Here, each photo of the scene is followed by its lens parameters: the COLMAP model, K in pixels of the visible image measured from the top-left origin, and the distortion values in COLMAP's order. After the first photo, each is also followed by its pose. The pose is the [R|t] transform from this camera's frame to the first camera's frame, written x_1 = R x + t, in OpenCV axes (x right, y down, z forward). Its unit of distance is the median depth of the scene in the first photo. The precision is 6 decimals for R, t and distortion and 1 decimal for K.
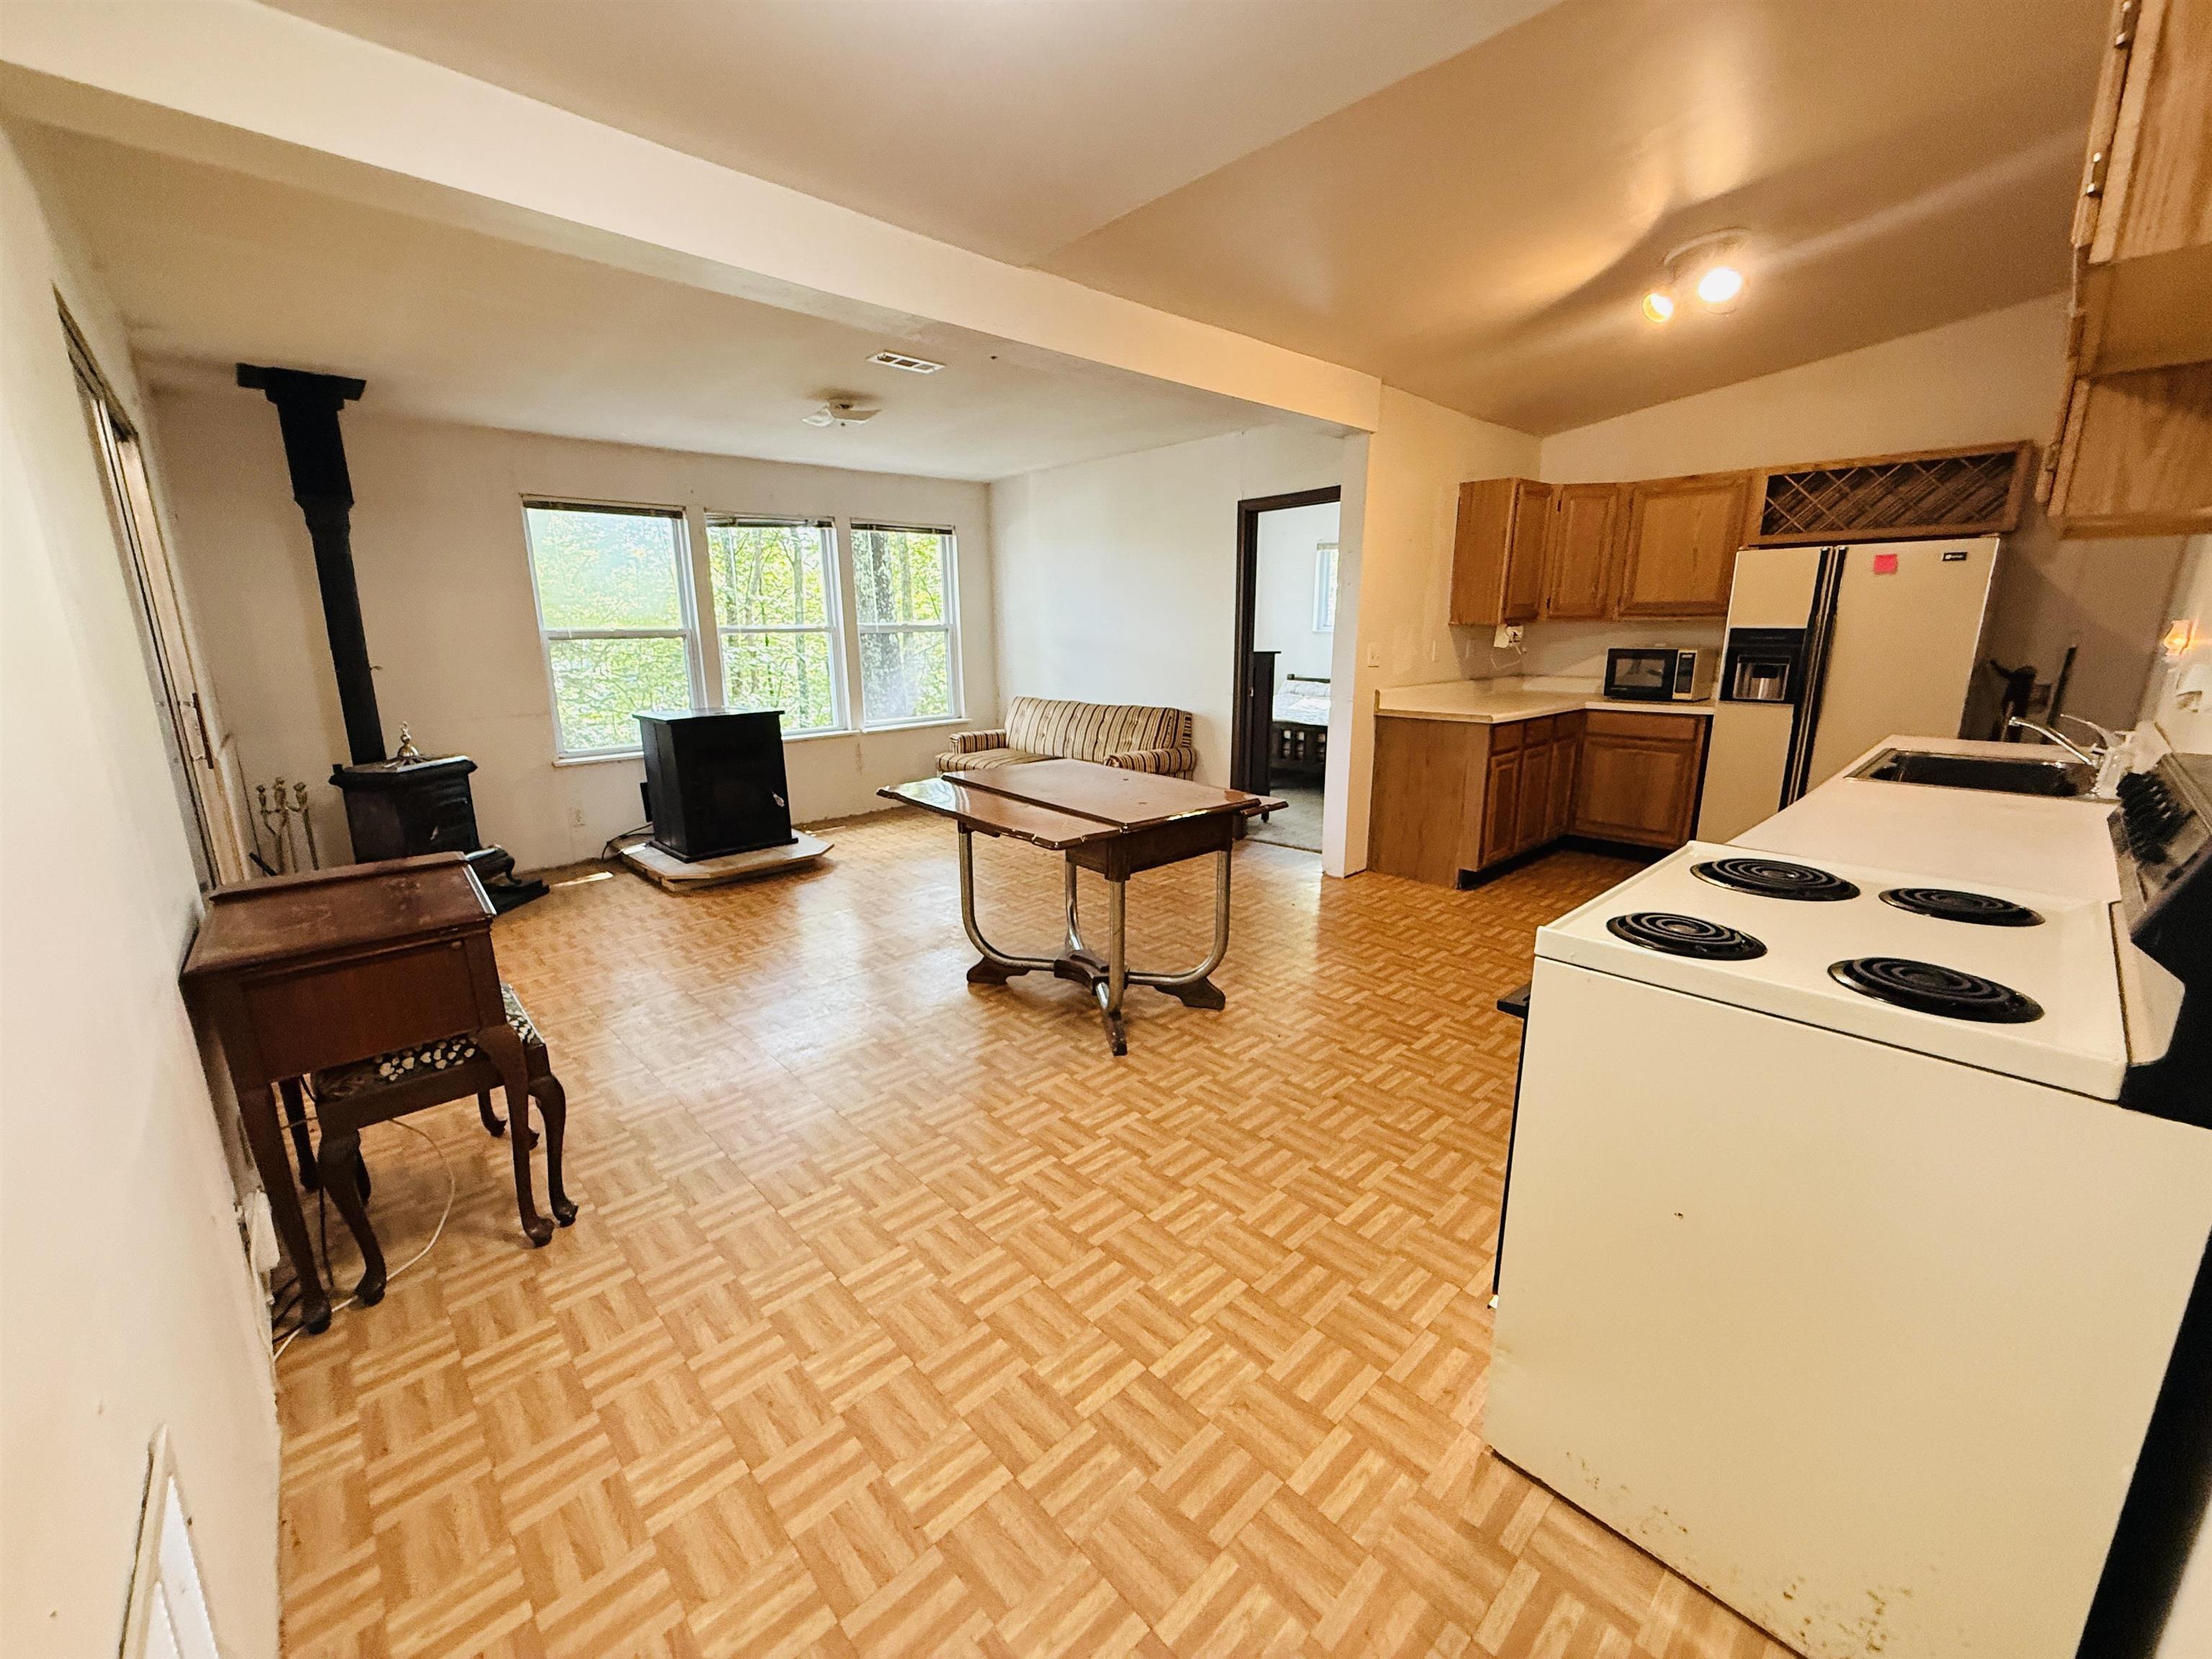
lens RADIAL K [[885.1, 0, 1106.0], [0, 885.1, 829.5], [0, 0, 1]] dist [-0.000053, 0.000353]
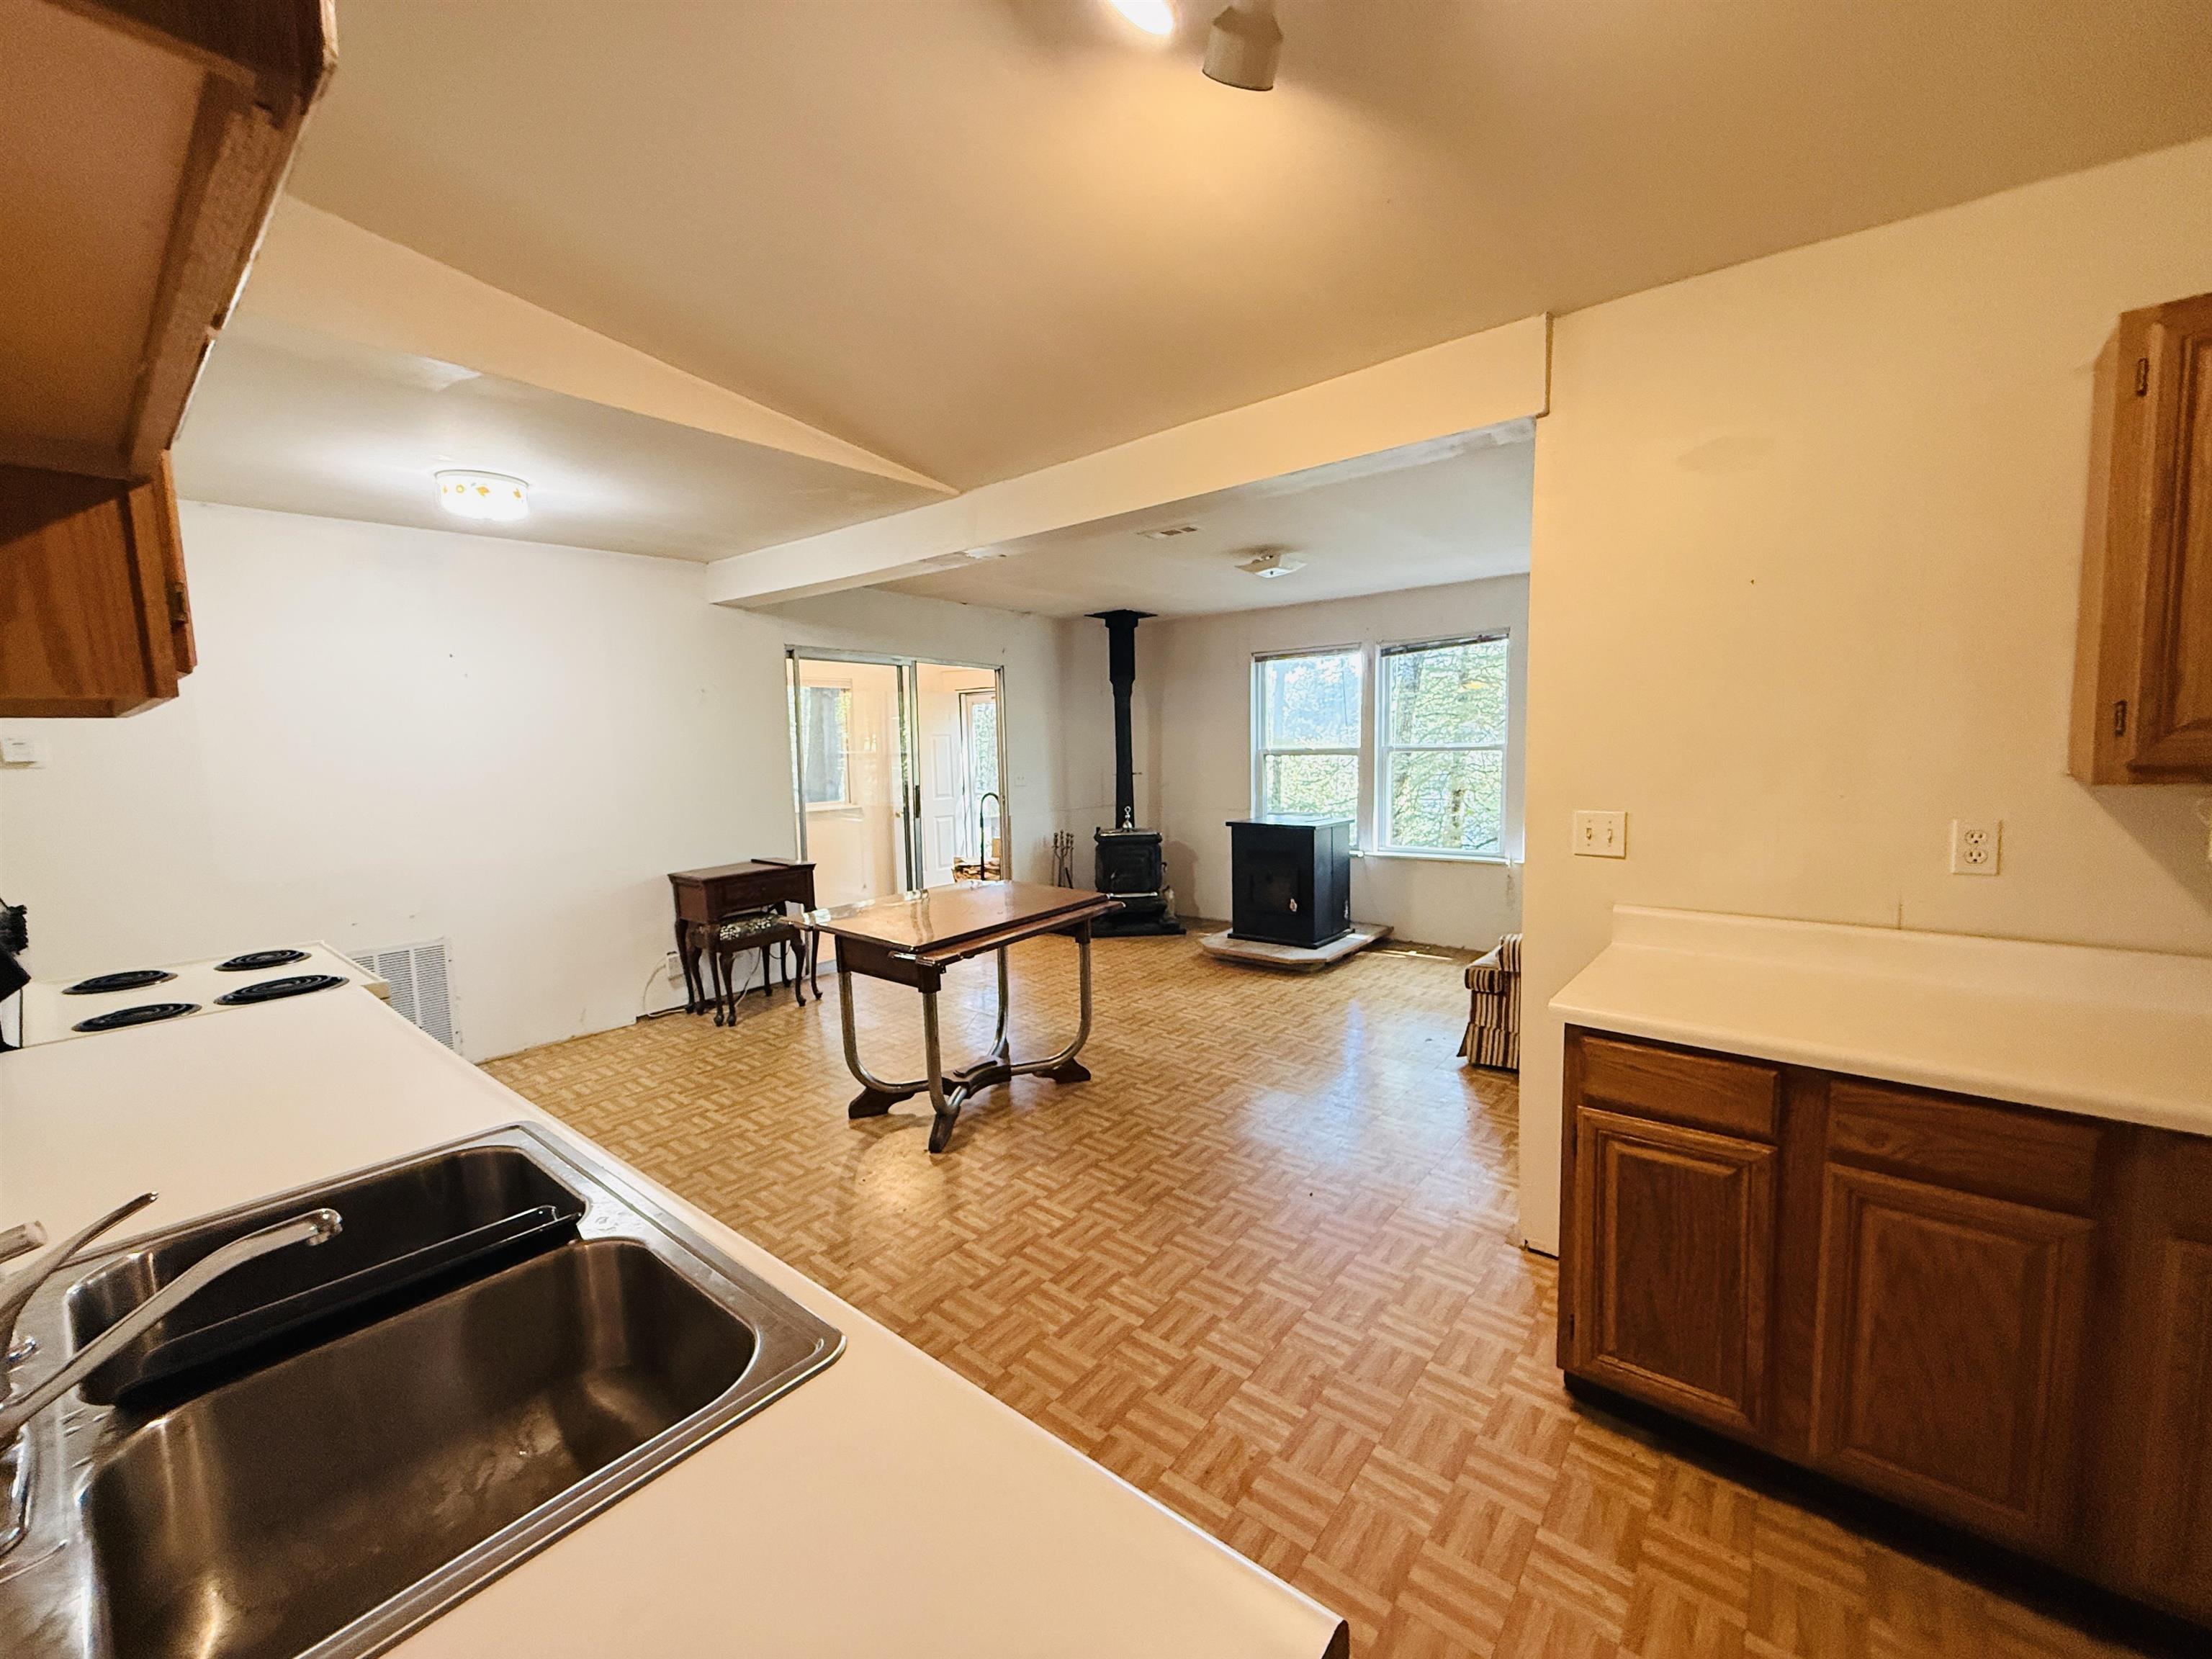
lens RADIAL K [[883.1, 0, 1103.5], [0, 883.1, 828.0], [0, 0, 1]] dist [0.000059, 0.000134]
pose [[0.130328, 0.103629, -0.986040, 0.857761], [-0.200258, 0.976777, 0.076187, -0.208848], [0.971036, 0.187533, 0.148054, 0.759895]]
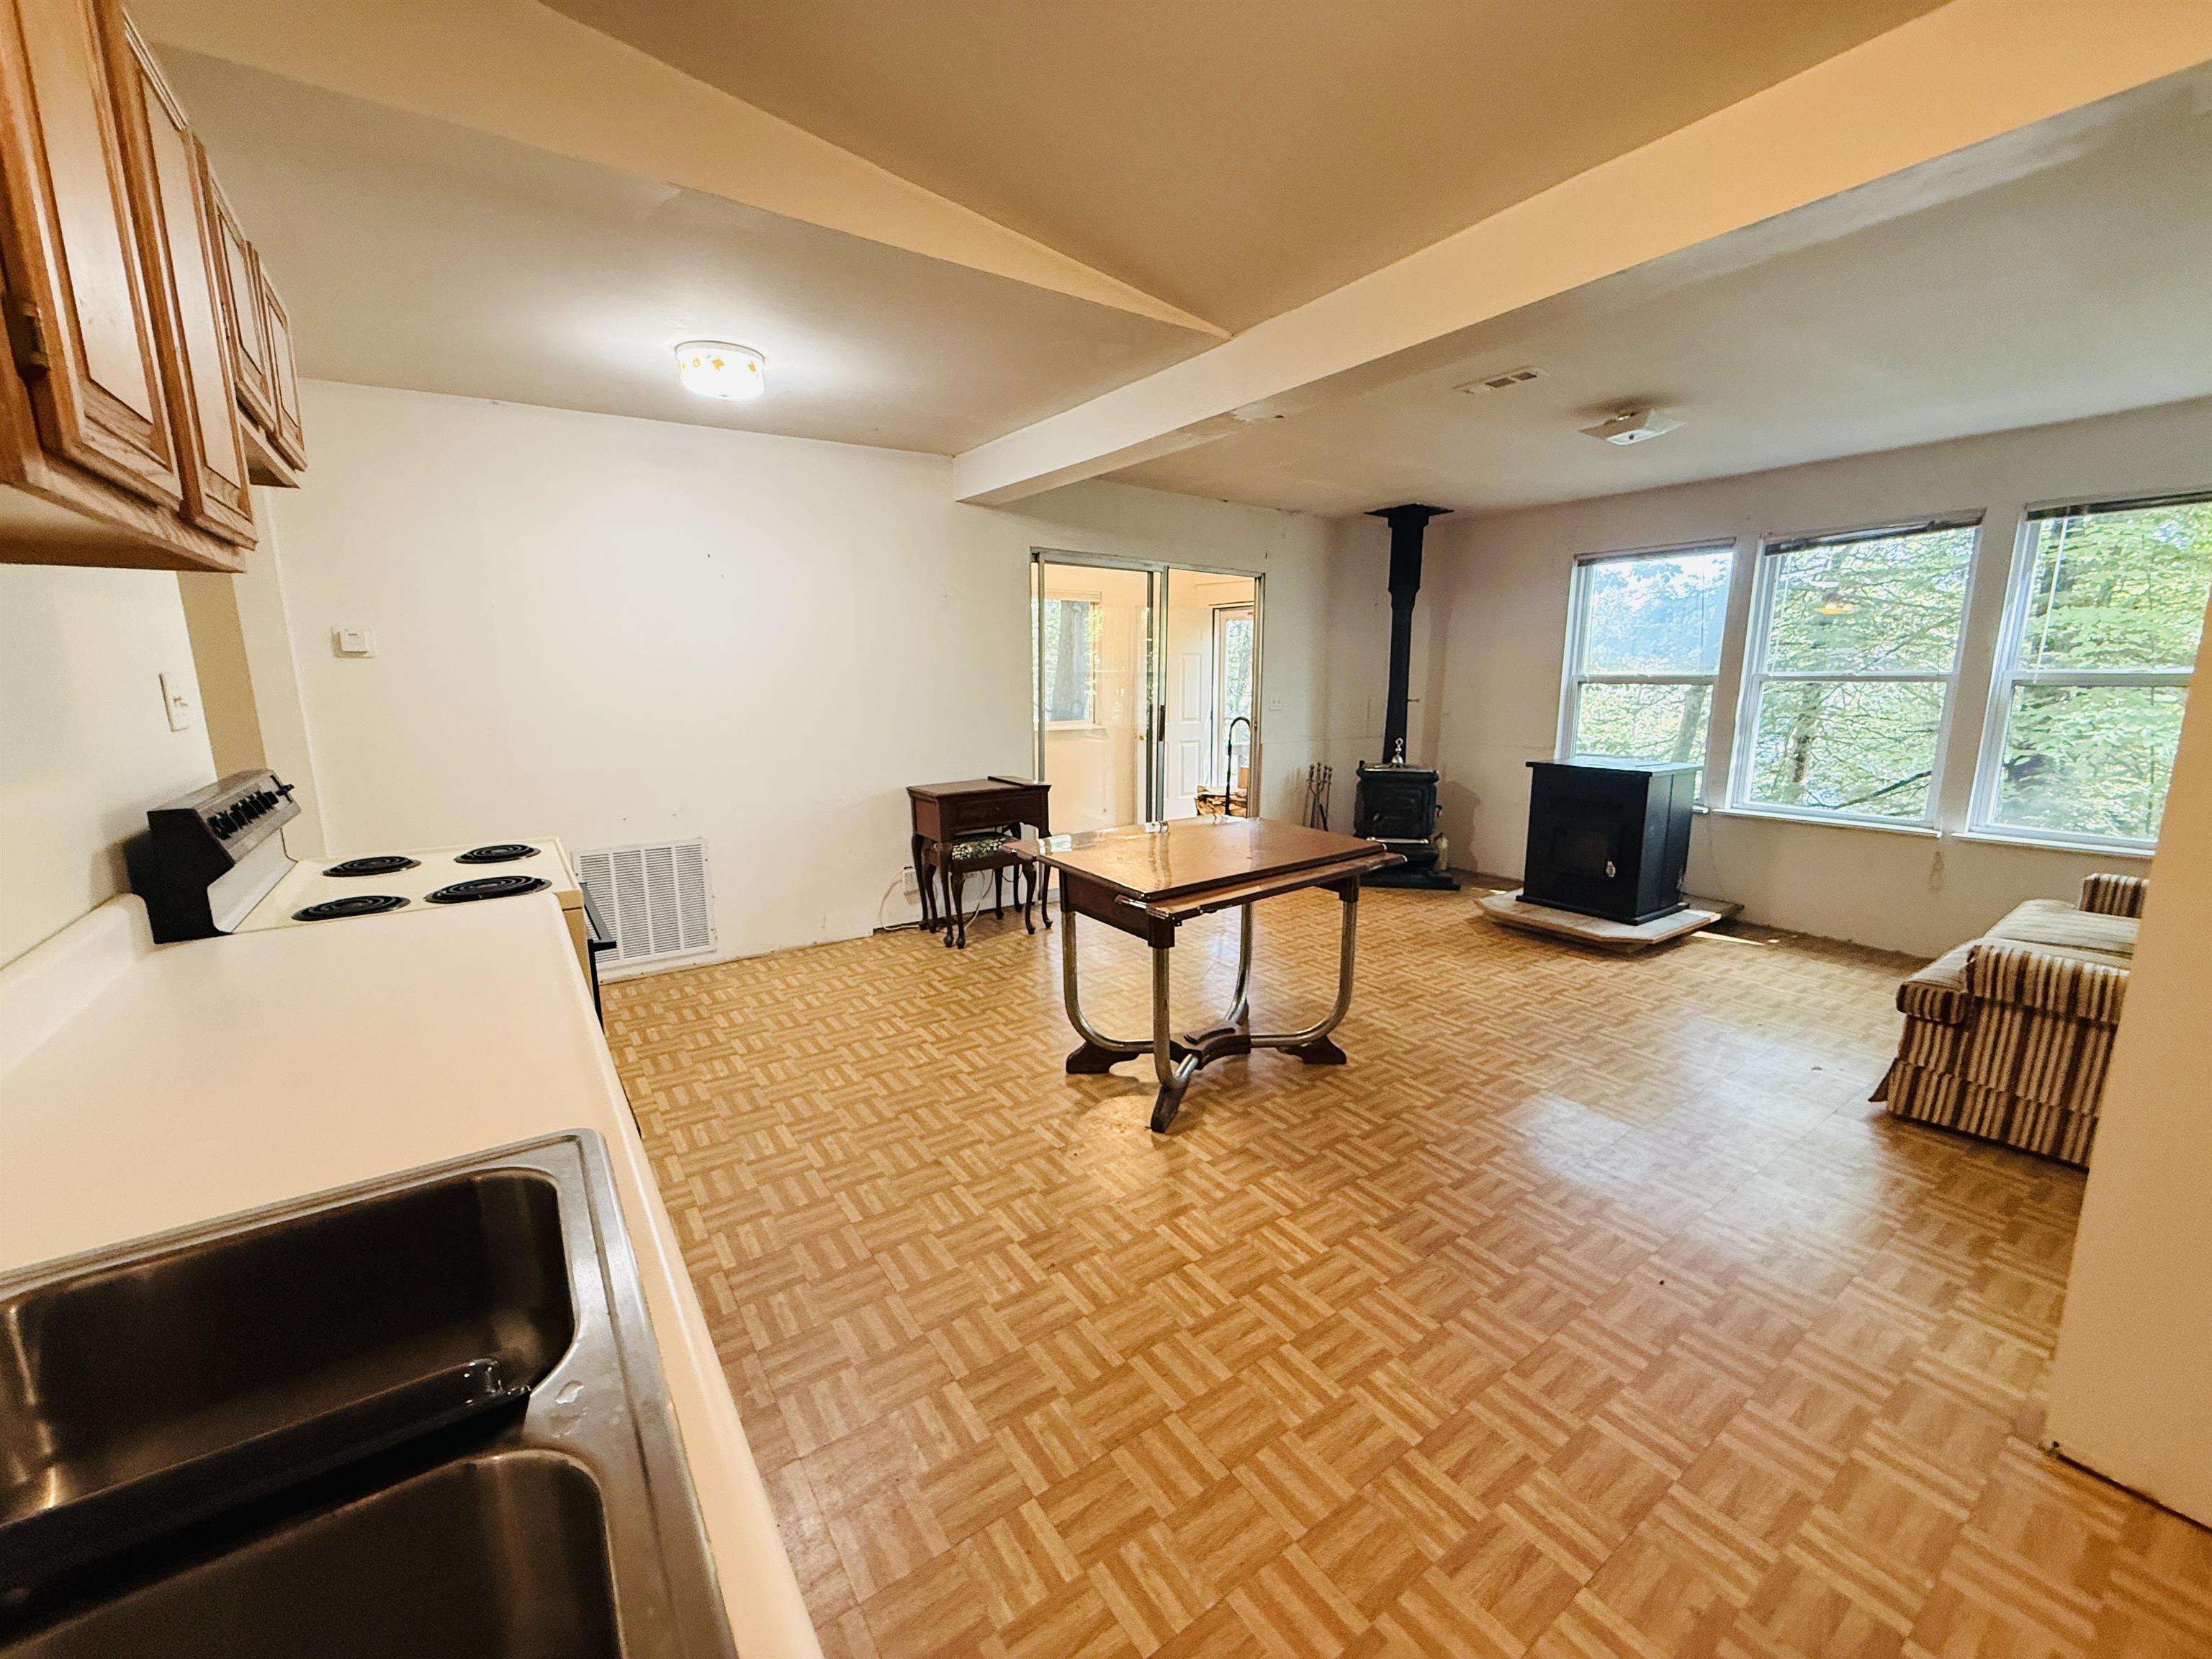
lens RADIAL K [[881.5, 0, 1103.0], [0, 881.5, 829.2], [0, 0, 1]] dist [0.000123, 0.000119]
pose [[-0.147218, 0.183998, -0.971839, 0.711506], [-0.217728, 0.952416, 0.213303, -0.190682], [0.964843, 0.242999, -0.100151, 0.756120]]
